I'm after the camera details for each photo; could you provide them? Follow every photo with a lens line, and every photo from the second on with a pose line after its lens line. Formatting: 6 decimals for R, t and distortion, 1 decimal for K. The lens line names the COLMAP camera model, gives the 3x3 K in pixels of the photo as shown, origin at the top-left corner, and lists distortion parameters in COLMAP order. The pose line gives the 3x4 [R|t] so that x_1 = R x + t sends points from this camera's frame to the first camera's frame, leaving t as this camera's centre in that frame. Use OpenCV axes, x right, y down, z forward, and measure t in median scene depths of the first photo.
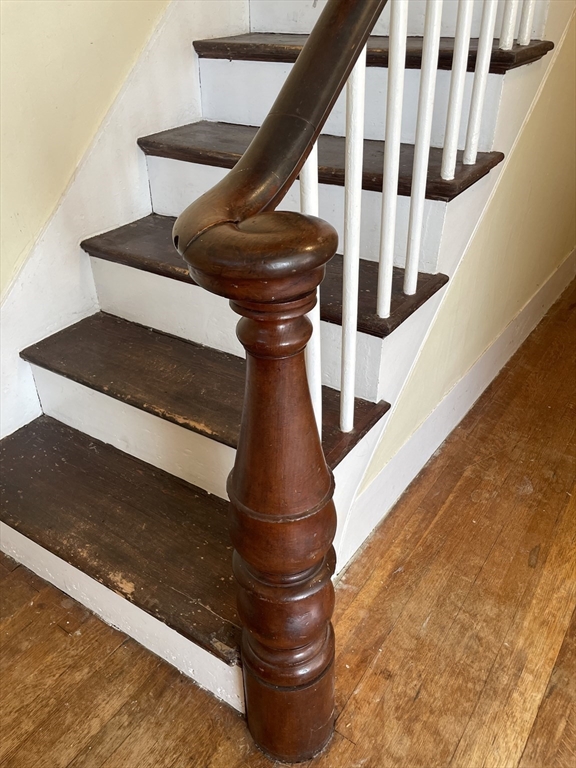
lens RADIAL K [[602.2, 0, 288.2], [0, 602.2, 380.3], [0, 0, 1]] dist [0.032975, -0.035639]
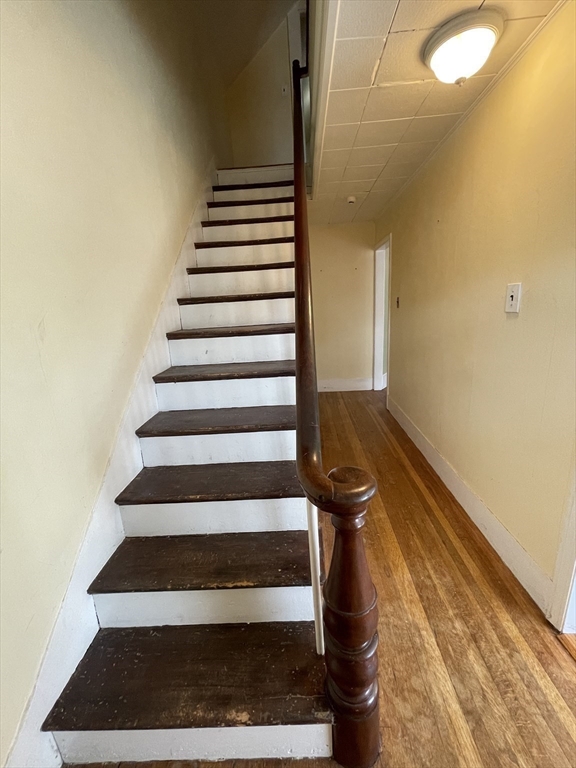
lens RADIAL K [[313.4, 0, 292.2], [0, 313.4, 384.3], [0, 0, 1]] dist [0.000232, 0.000380]
pose [[0.841859, -0.167472, 0.513056, -0.400935], [0.329477, 0.912411, -0.242800, -0.186303], [-0.427456, 0.373443, 0.823299, -0.031112]]
